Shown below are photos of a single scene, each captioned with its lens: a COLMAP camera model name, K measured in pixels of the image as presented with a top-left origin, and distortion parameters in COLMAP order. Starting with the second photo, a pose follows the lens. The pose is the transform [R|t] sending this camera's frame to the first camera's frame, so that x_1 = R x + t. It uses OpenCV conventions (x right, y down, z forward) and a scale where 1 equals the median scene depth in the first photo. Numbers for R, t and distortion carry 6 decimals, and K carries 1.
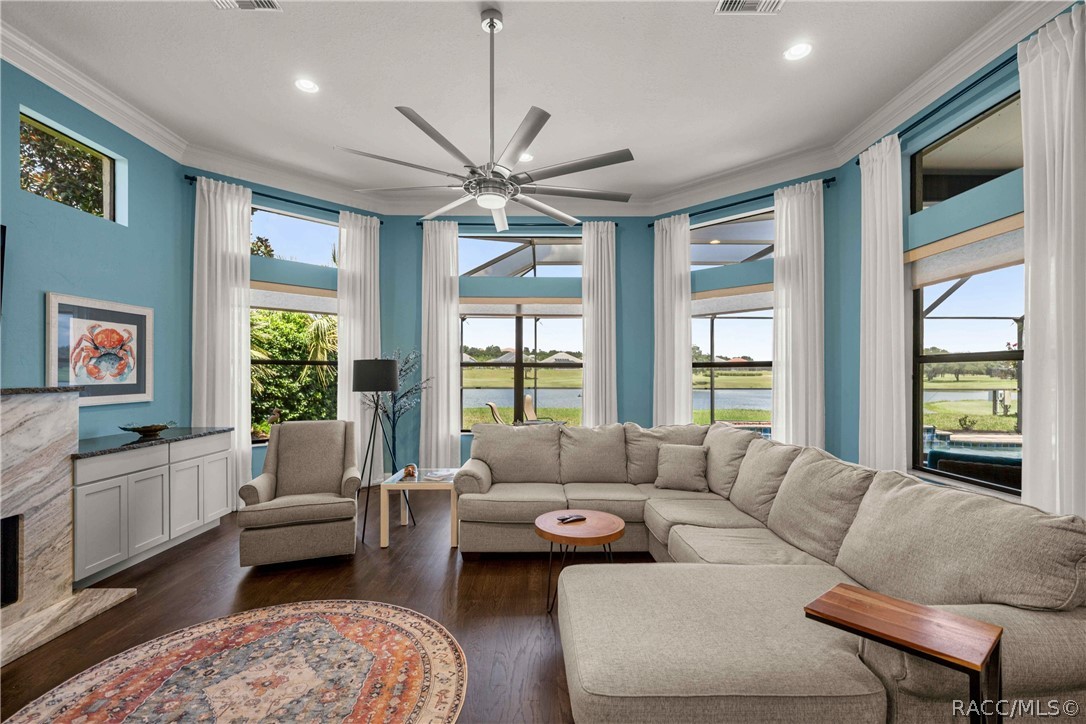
lens RADIAL K [[500.9, 0, 542.6], [0, 500.9, 370.5], [0, 0, 1]] dist [0.000498, 0.000080]
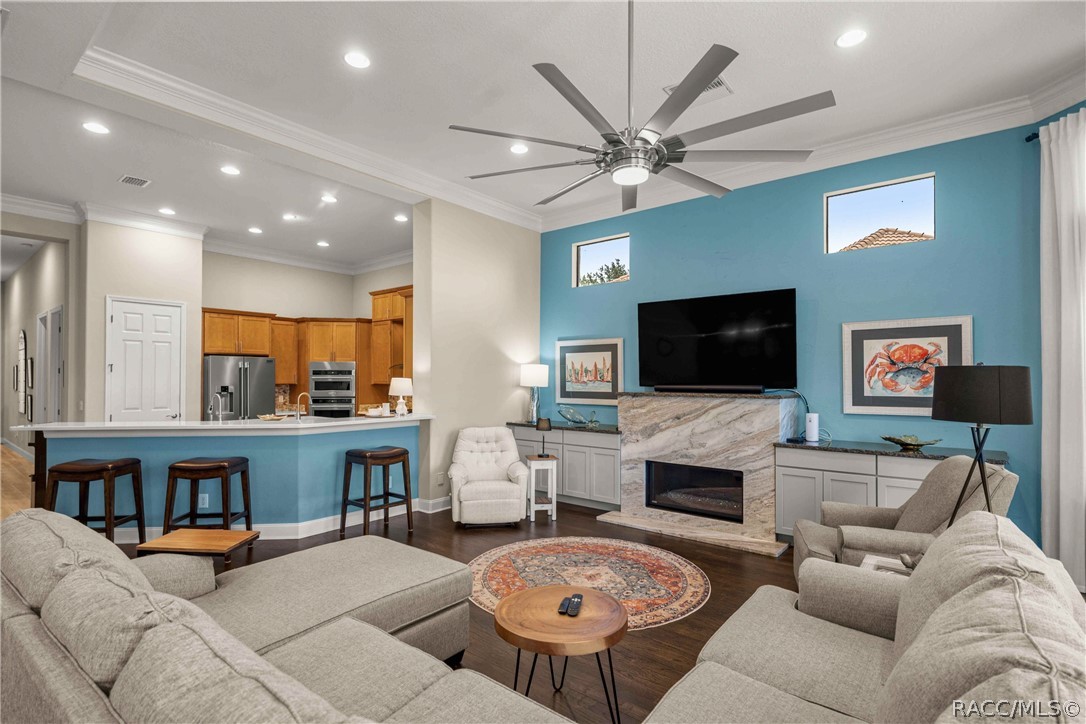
lens RADIAL K [[542.6, 0, 543.0], [0, 542.6, 370.6], [0, 0, 1]] dist [-0.002377, -0.000347]
pose [[-0.648535, -0.014271, -0.761051, 0.693994], [0.003203, 0.999764, -0.021477, -0.007517], [0.761178, -0.016366, -0.648337, 1.551740]]
